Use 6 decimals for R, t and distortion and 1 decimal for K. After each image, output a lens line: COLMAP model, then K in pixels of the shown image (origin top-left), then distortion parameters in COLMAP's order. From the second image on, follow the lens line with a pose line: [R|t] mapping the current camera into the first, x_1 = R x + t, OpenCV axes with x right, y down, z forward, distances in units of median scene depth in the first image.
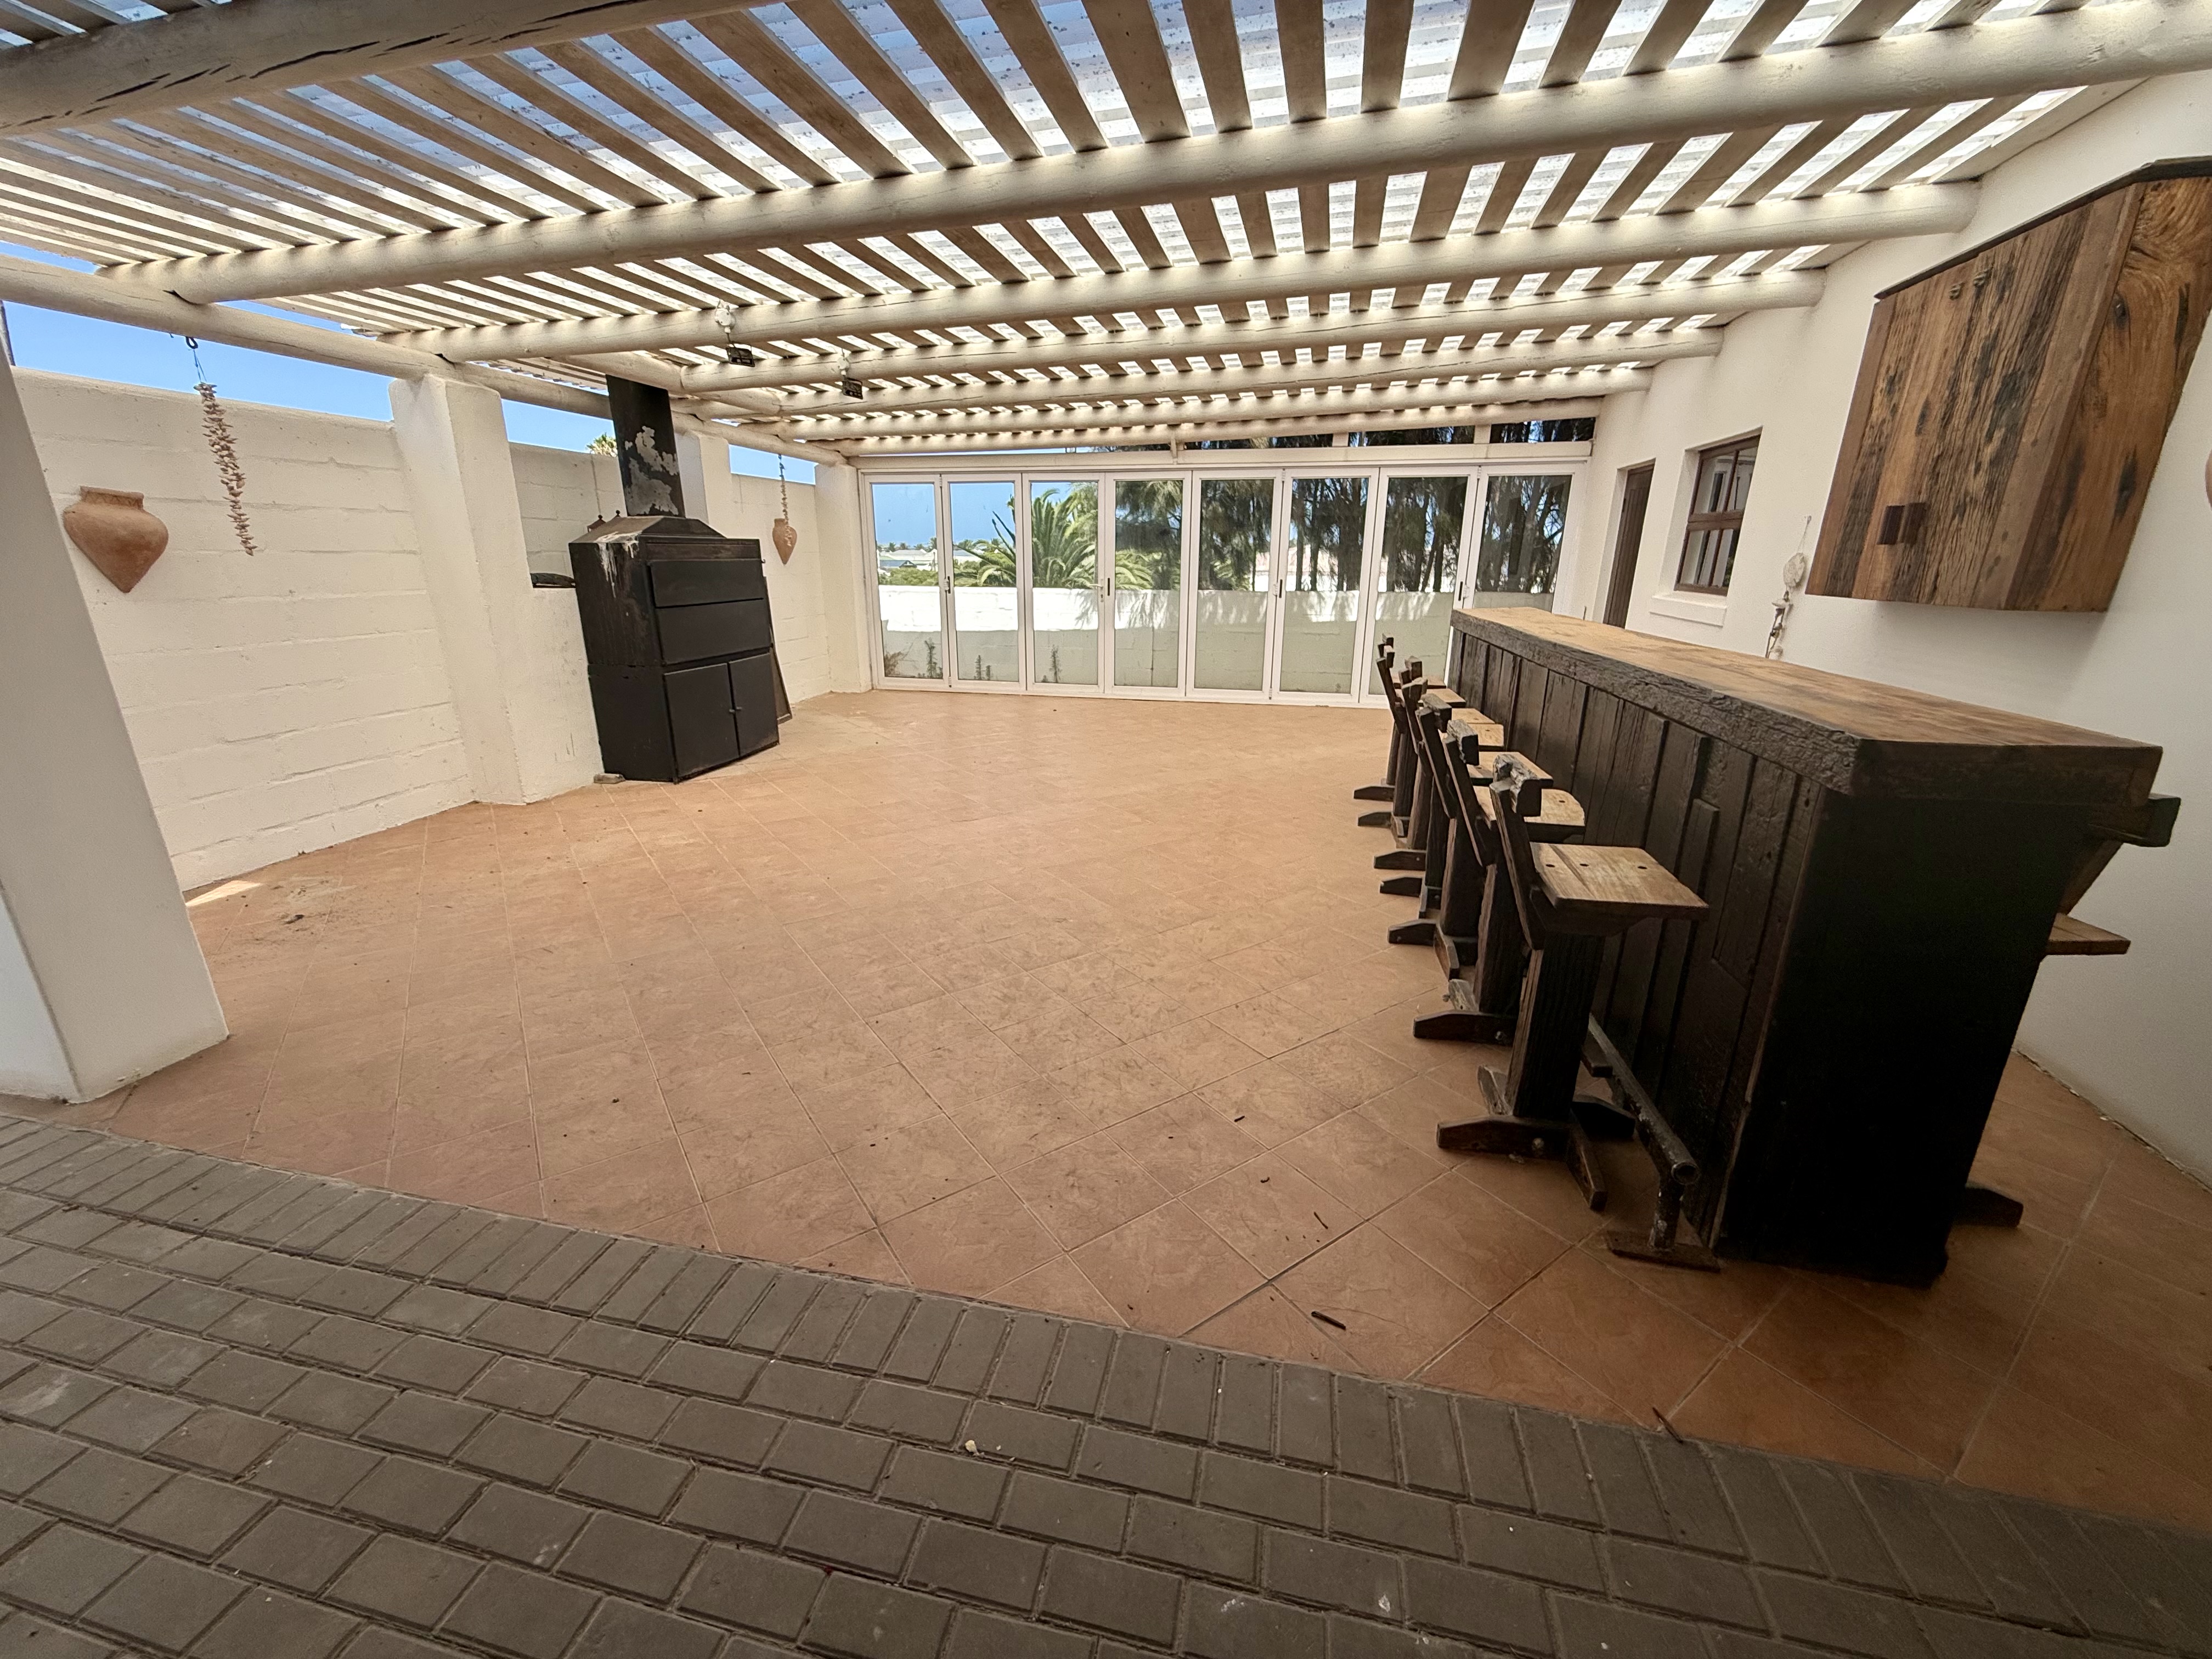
lens RADIAL K [[881.7, 0, 1104.4], [0, 881.7, 833.4], [0, 0, 1]] dist [-0.001992, -0.000278]
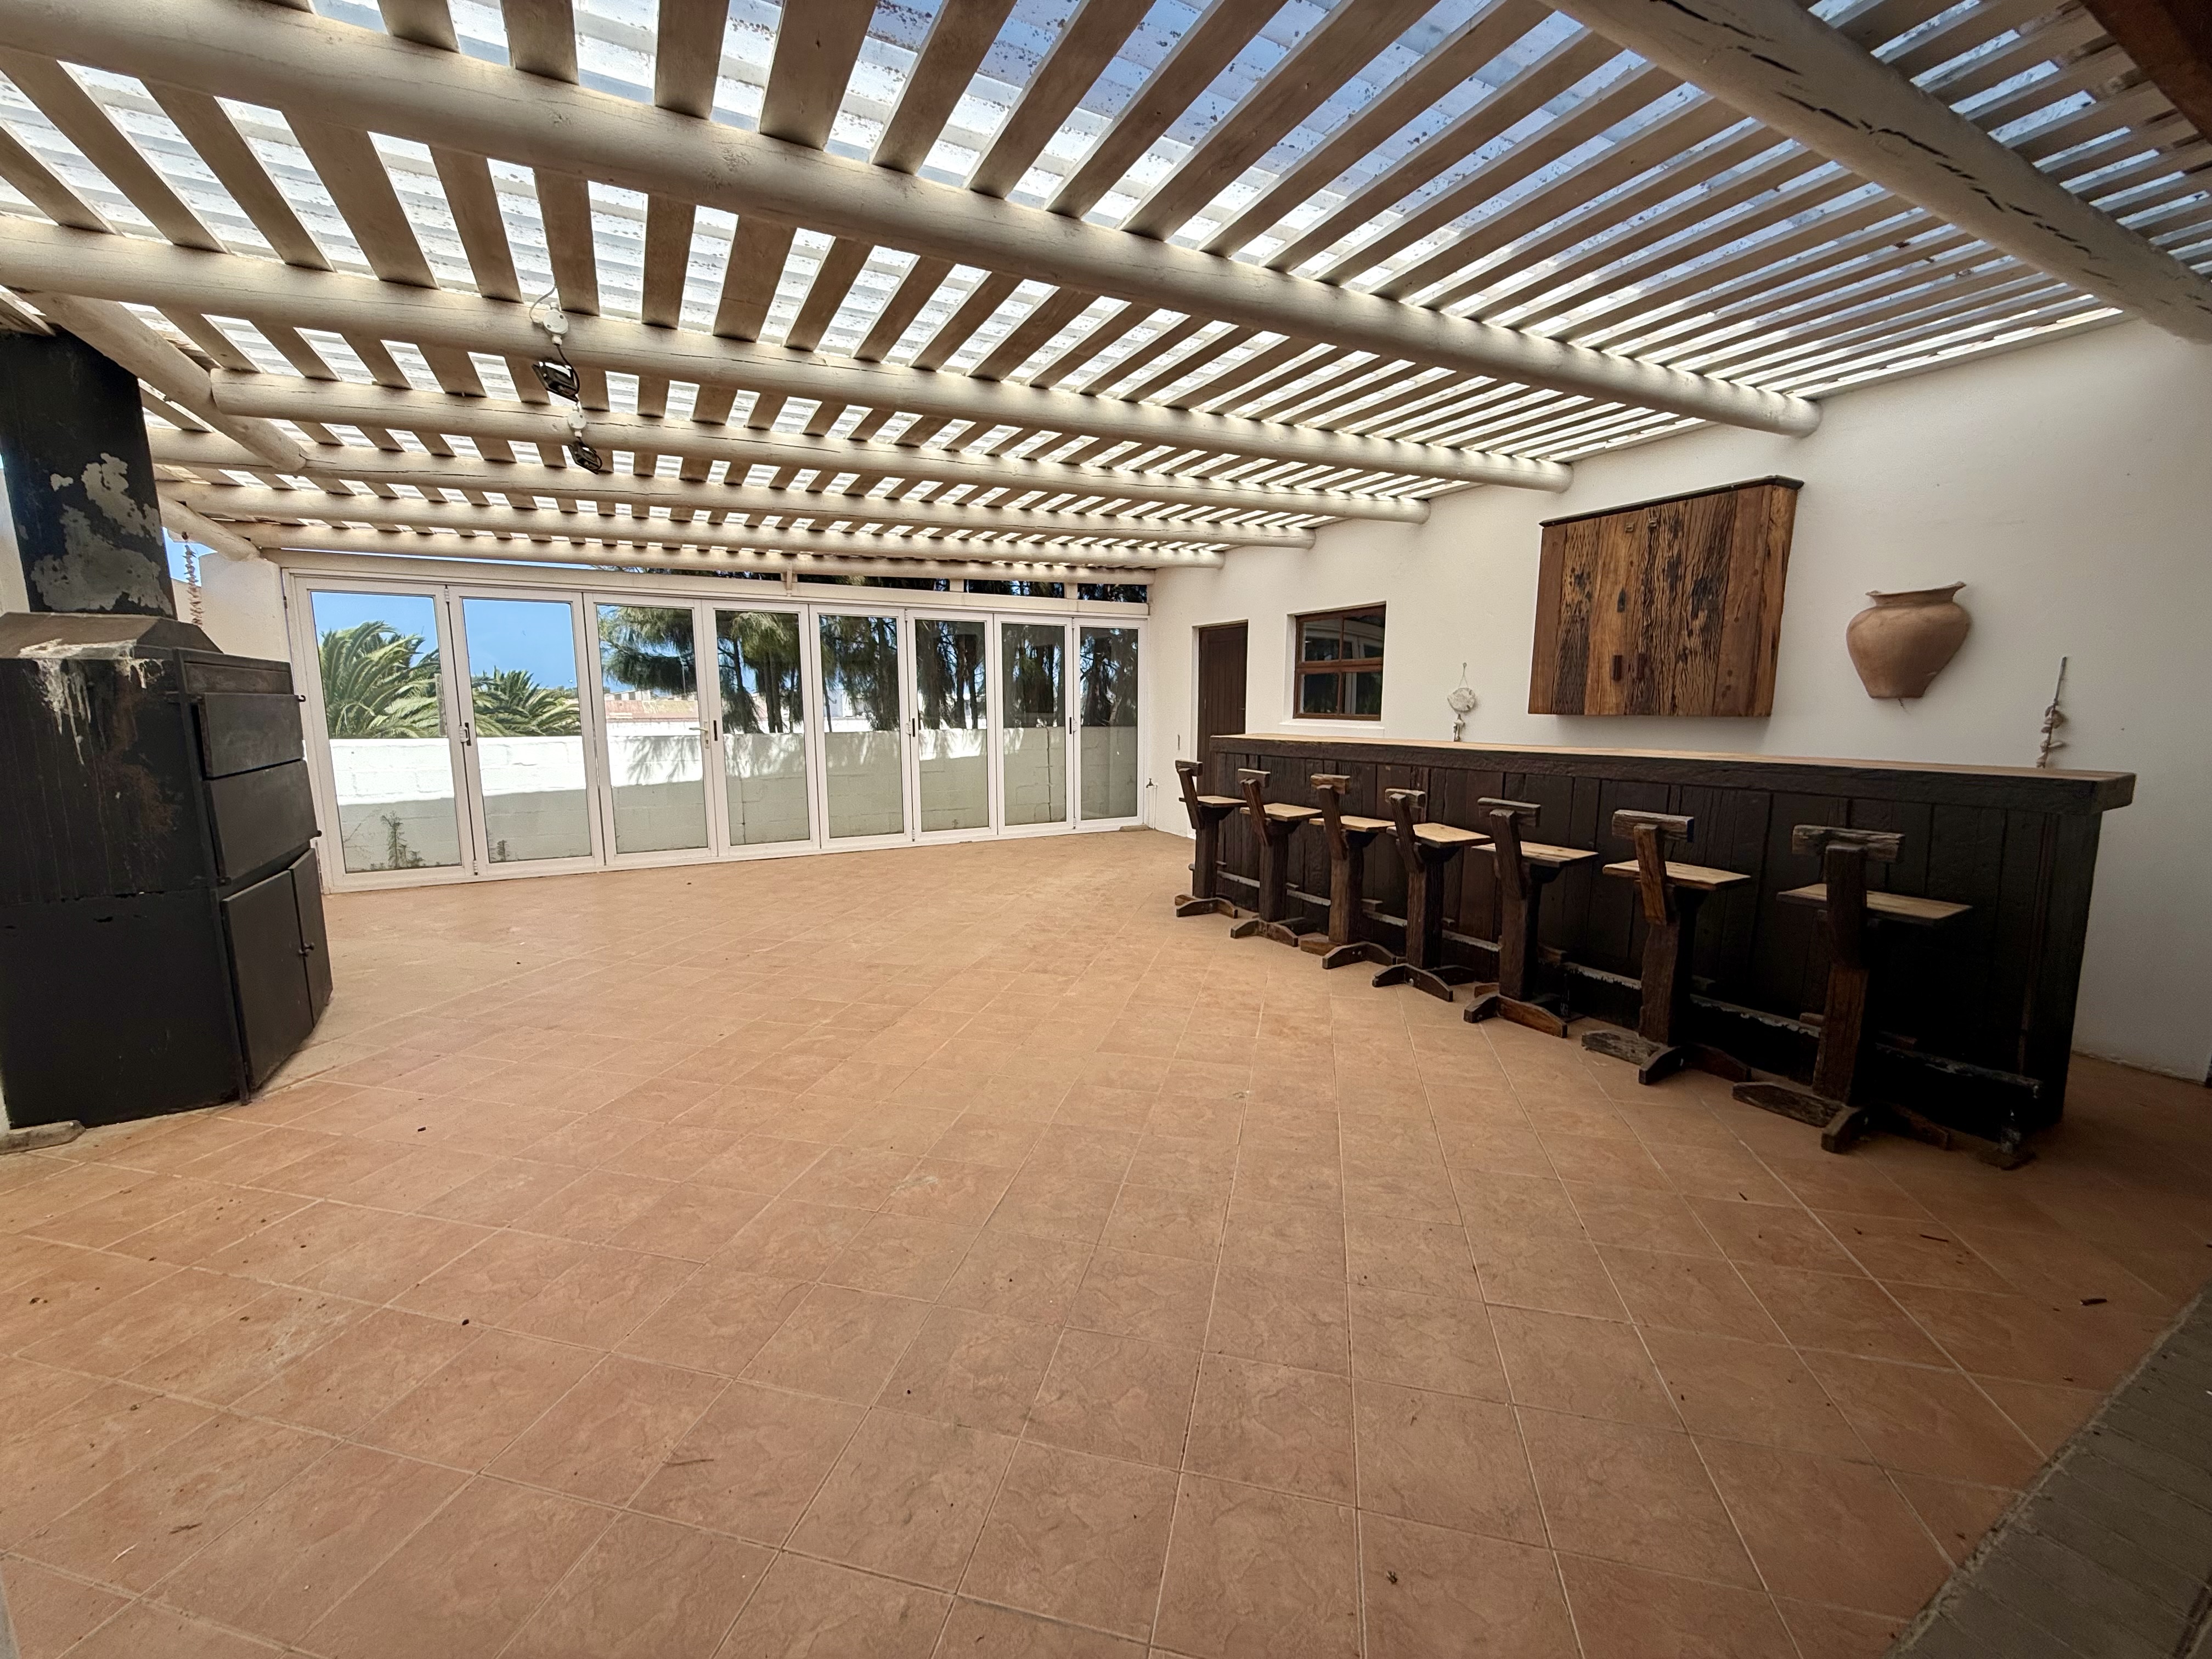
lens RADIAL K [[881.7, 0, 1104.4], [0, 881.7, 833.4], [0, 0, 1]] dist [-0.001992, -0.000278]
pose [[0.746987, -0.102015, 0.656966, -0.600563], [0.203371, 0.975852, -0.079705, -0.094433], [-0.632970, 0.193146, 0.749696, 0.349487]]
